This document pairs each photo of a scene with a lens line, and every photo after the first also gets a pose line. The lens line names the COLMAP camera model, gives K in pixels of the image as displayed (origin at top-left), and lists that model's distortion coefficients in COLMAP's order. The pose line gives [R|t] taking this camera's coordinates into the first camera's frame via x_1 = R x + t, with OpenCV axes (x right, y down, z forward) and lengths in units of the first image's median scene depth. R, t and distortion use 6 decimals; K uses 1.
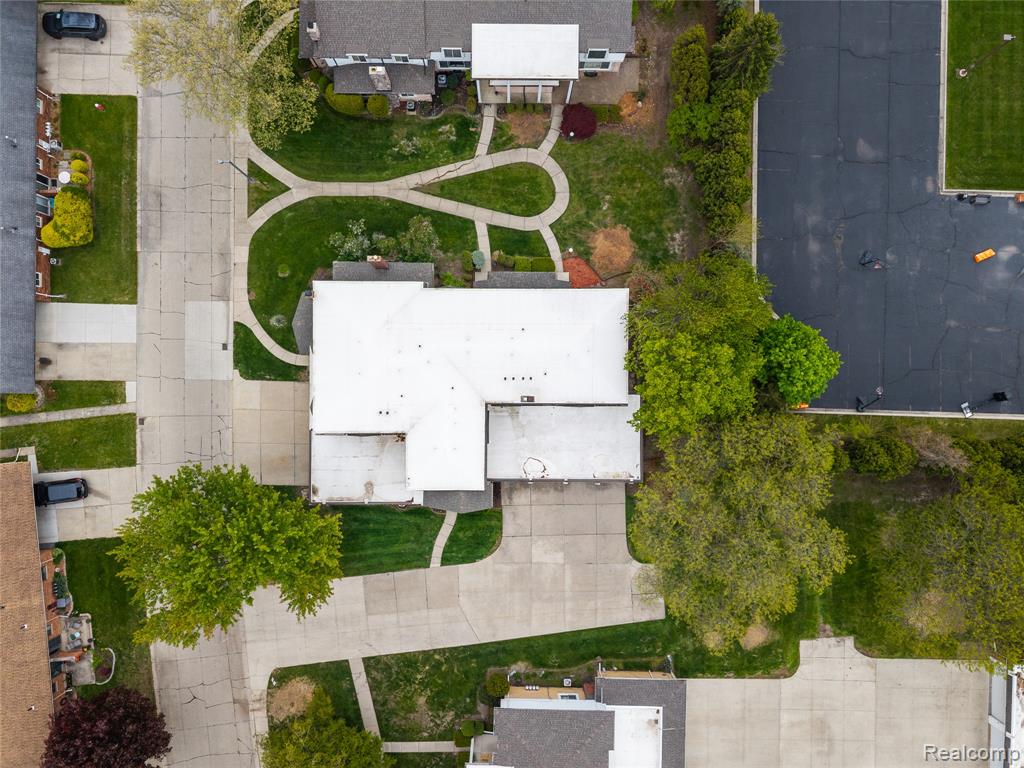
lens RADIAL K [[683.1, 0, 512.0], [0, 683.1, 384.0], [0, 0, 1]] dist [0.032800, -0.040264]
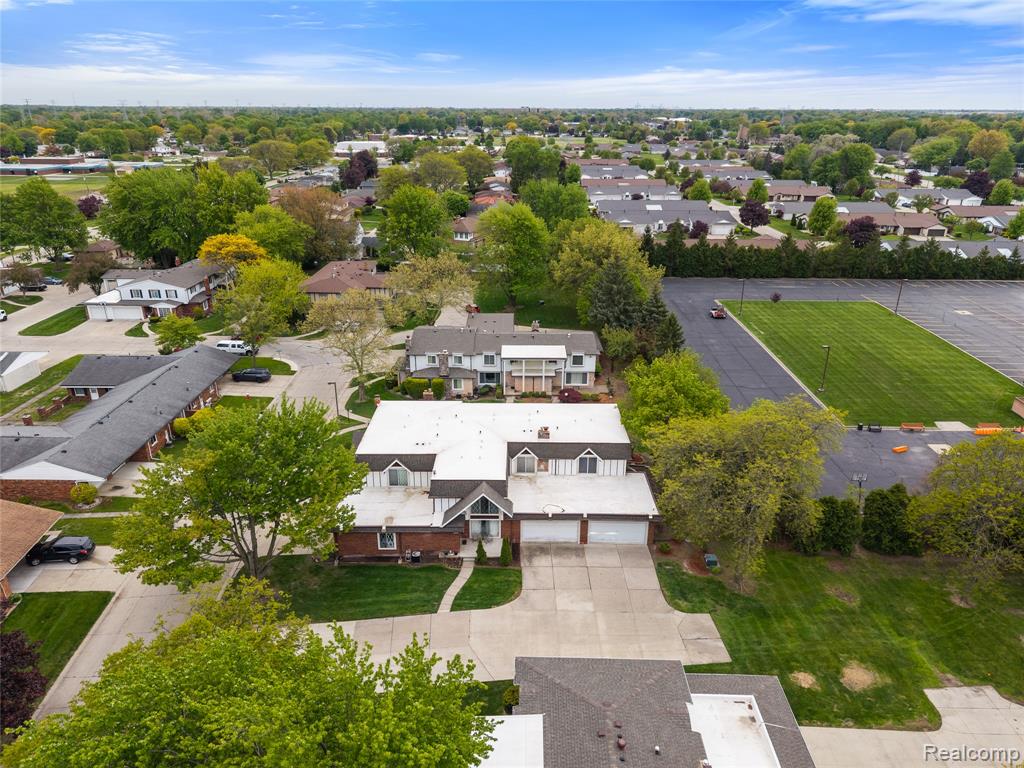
lens RADIAL K [[683.1, 0, 512.0], [0, 683.1, 384.0], [0, 0, 1]] dist [0.032800, -0.040264]
pose [[0.999991, -0.001764, -0.003794, -0.023424], [-0.002862, 0.373067, -0.927800, 0.952095], [0.003052, 0.927803, 0.373058, 0.418235]]
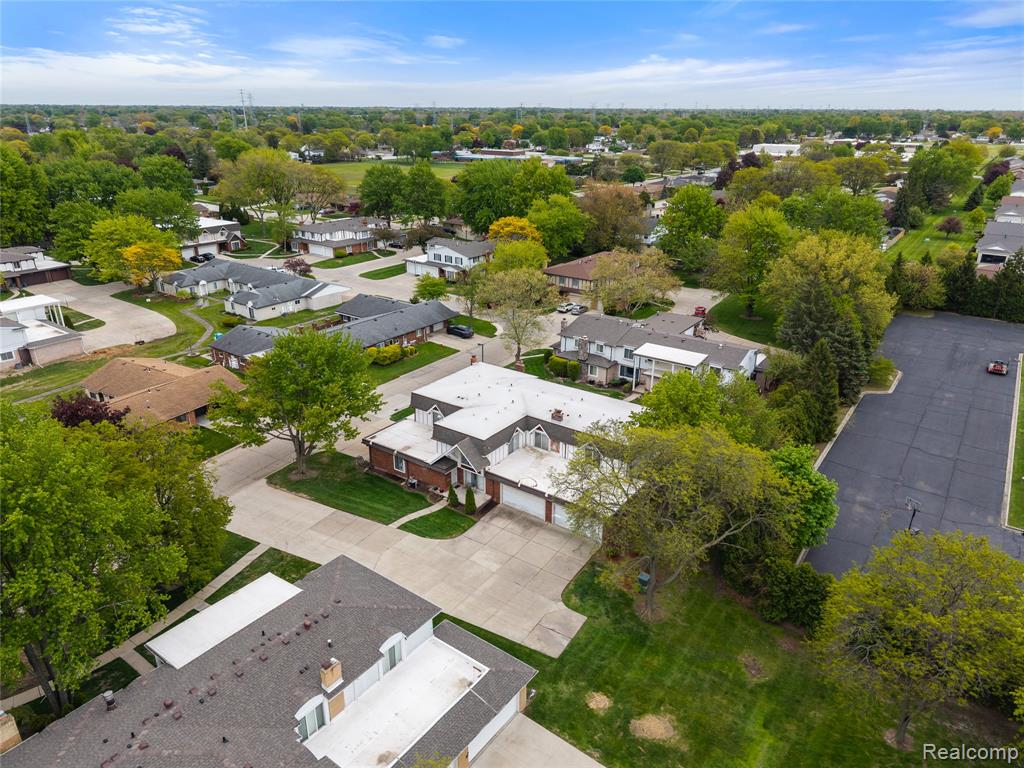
lens RADIAL K [[683.1, 0, 512.0], [0, 683.1, 384.0], [0, 0, 1]] dist [0.032800, -0.040264]
pose [[0.814672, 0.214350, -0.538854, 0.537618], [-0.579922, 0.301341, -0.756891, 0.871026], [0.000139, 0.929111, 0.369800, 0.424684]]
